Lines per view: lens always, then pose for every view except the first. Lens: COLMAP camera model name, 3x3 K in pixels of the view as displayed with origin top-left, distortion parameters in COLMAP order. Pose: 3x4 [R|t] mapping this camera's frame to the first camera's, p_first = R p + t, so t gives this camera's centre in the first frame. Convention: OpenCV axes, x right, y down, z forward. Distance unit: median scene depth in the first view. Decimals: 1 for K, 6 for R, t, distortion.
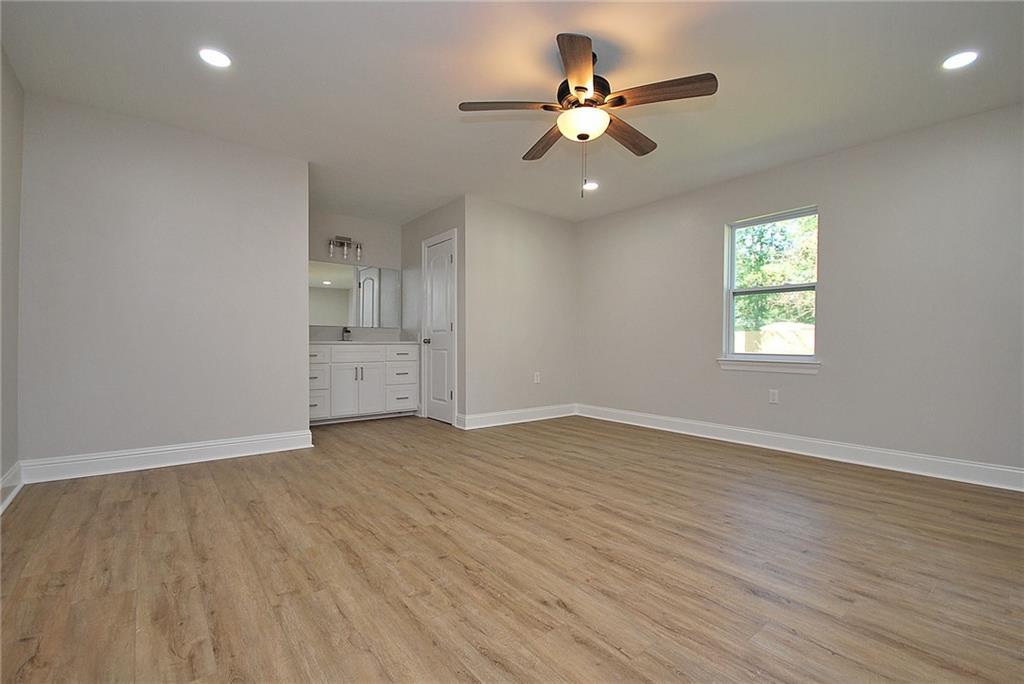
lens RADIAL K [[445.0, 0, 523.9], [0, 445.0, 342.5], [0, 0, 1]] dist [0.002592, -0.007928]
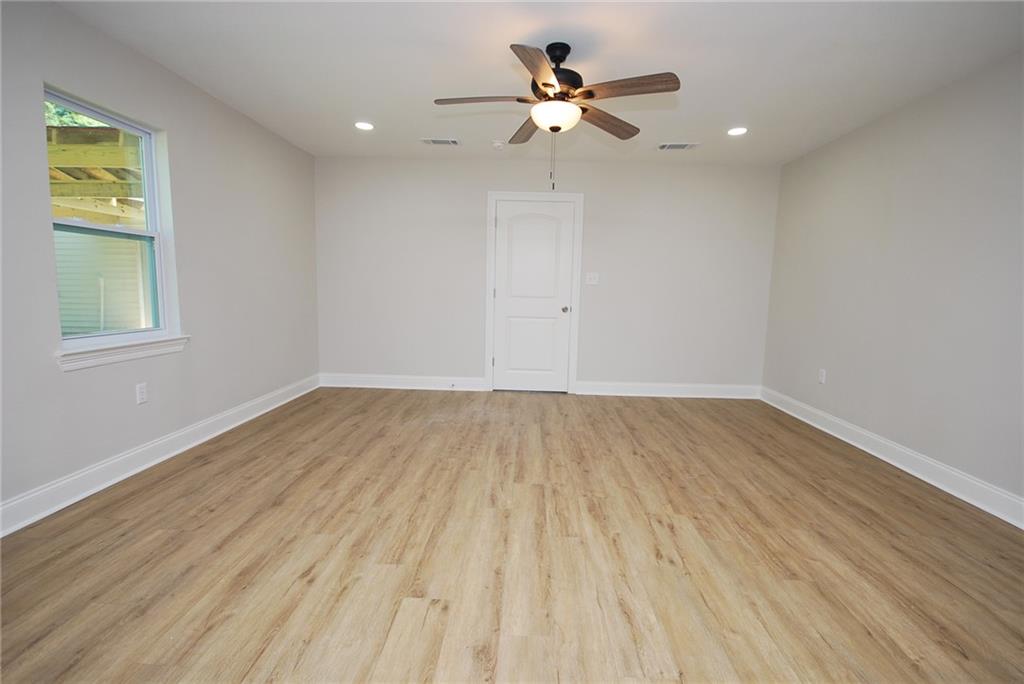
lens RADIAL K [[472.3, 0, 524.5], [0, 472.3, 346.5], [0, 0, 1]] dist [0.004105, 0.000765]
pose [[-0.758536, -0.107119, 0.642766, -0.565198], [-0.032050, 0.991335, 0.127387, -0.098874], [-0.650842, 0.076028, -0.755397, 1.914633]]
